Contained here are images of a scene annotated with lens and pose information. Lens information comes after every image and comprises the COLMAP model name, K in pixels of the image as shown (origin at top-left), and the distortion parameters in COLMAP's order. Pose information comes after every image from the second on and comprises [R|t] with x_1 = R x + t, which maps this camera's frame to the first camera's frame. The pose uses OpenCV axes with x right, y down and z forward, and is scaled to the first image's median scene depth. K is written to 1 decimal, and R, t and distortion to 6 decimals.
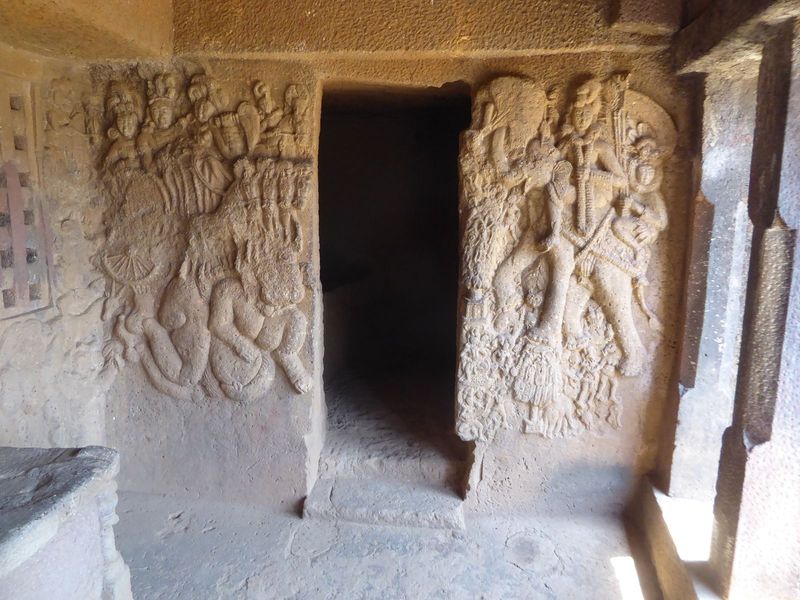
lens RADIAL K [[616.3, 0, 400.5], [0, 616.3, 312.3], [0, 0, 1]] dist [-0.028383, 0.005891]
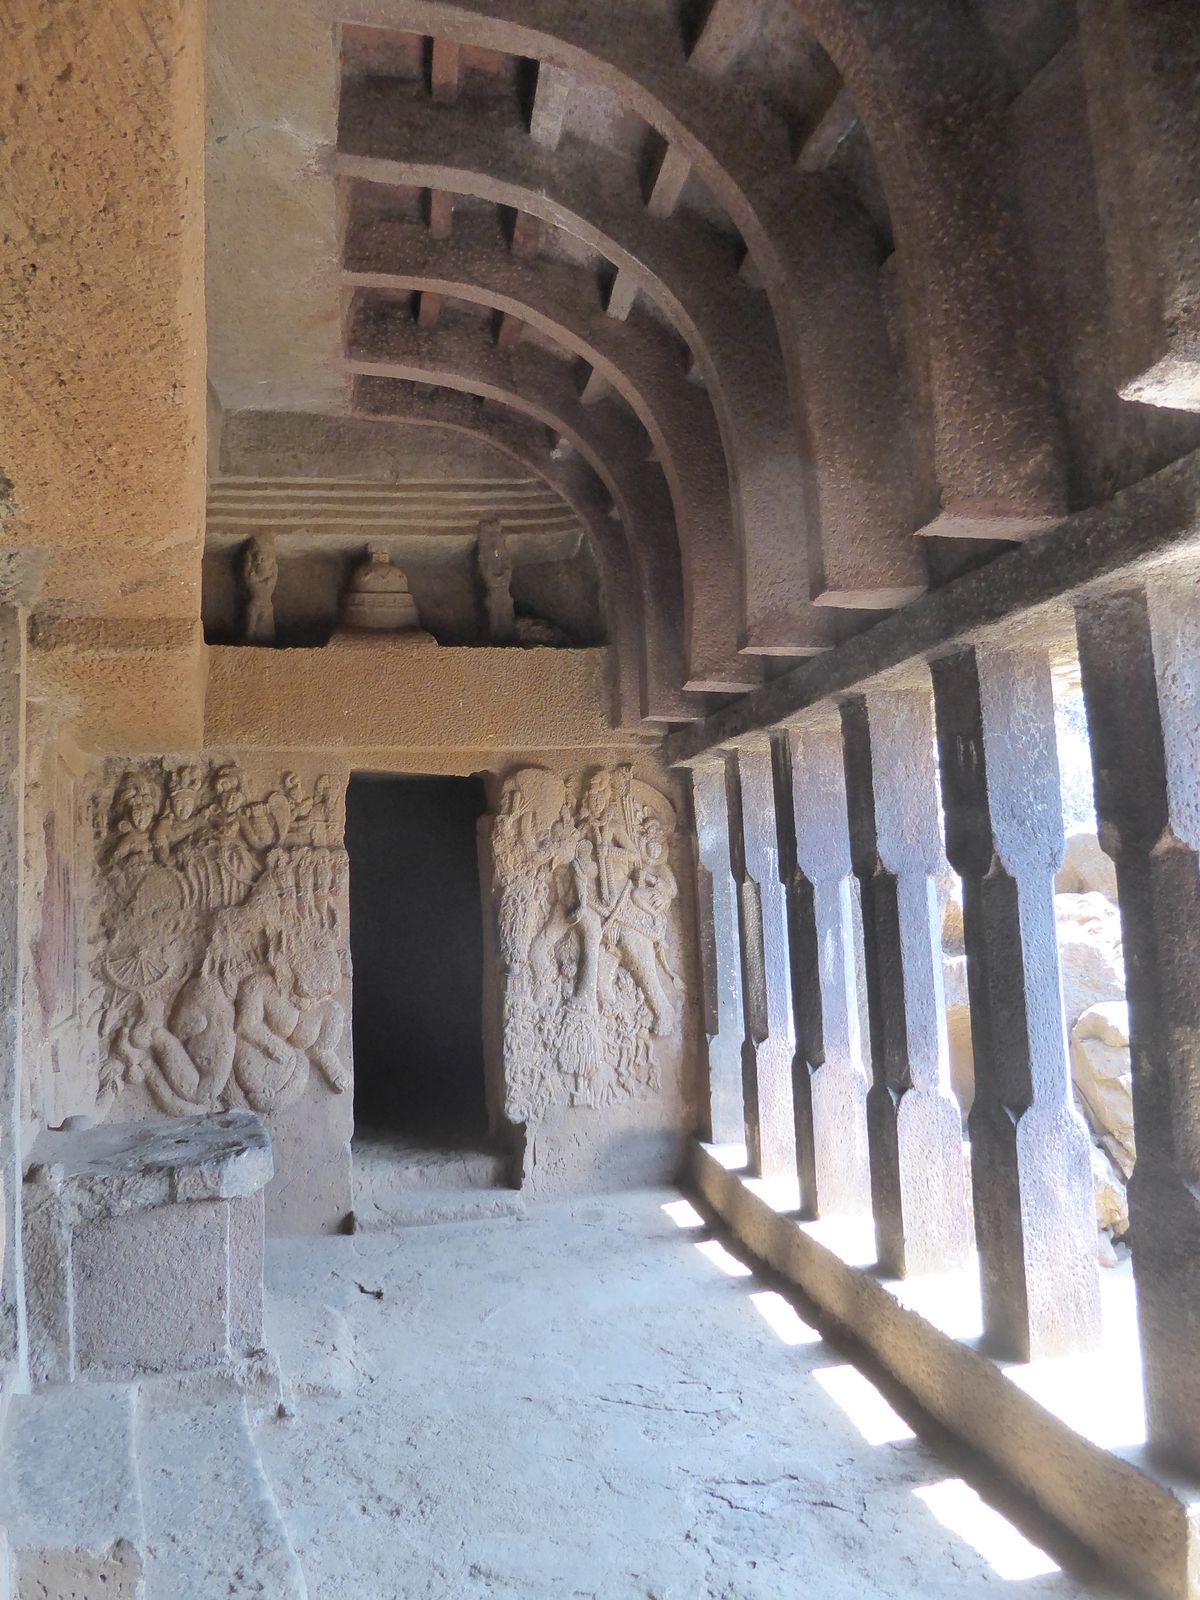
lens RADIAL K [[1158.8, 0, 600.0], [0, 1158.8, 800.0], [0, 0, 1]] dist [0.486312, 0.001909]
pose [[0.939910, -0.014743, 0.341103, -0.421793], [0.104817, 0.963281, -0.247191, 0.205329], [-0.324934, 0.268090, 0.906943, -0.931412]]
